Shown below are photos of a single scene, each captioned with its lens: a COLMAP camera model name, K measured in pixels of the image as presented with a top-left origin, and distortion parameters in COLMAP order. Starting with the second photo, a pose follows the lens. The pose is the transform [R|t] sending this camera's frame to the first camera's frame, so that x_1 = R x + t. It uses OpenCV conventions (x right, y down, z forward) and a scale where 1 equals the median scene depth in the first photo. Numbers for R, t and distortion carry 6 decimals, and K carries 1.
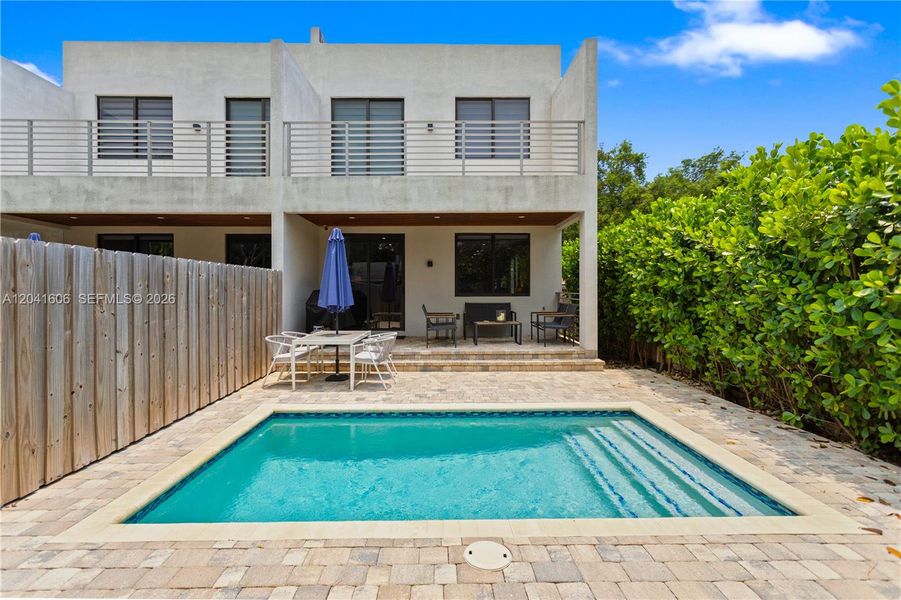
lens RADIAL K [[434.0, 0, 450.5], [0, 434.0, 300.0], [0, 0, 1]] dist [0.003232, 0.001292]
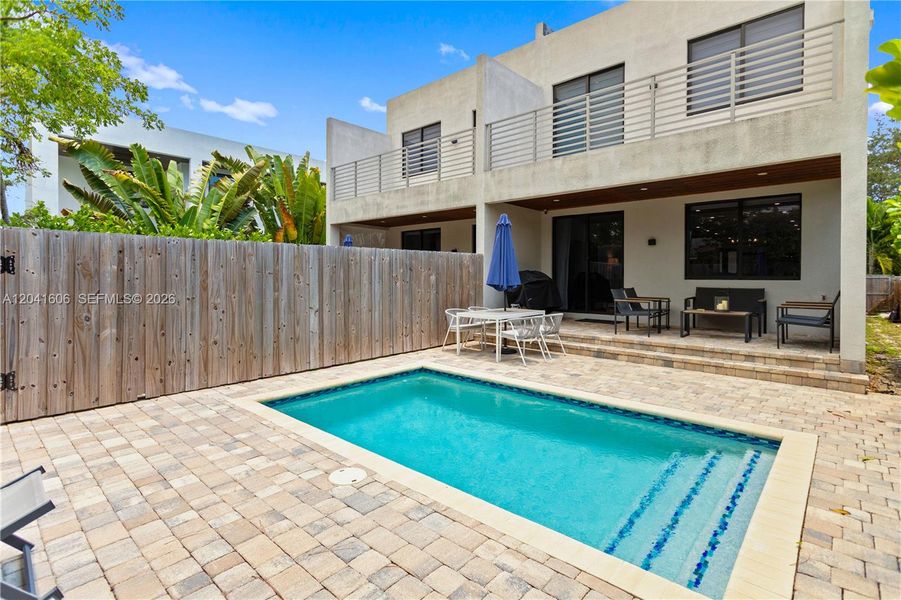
lens RADIAL K [[442.7, 0, 447.5], [0, 442.7, 287.4], [0, 0, 1]] dist [0.003272, 0.000920]
pose [[0.727836, 0.023675, -0.685343, 0.355870], [-0.018498, 0.999718, 0.014890, 0.004798], [0.685502, 0.001840, 0.728068, 0.080610]]
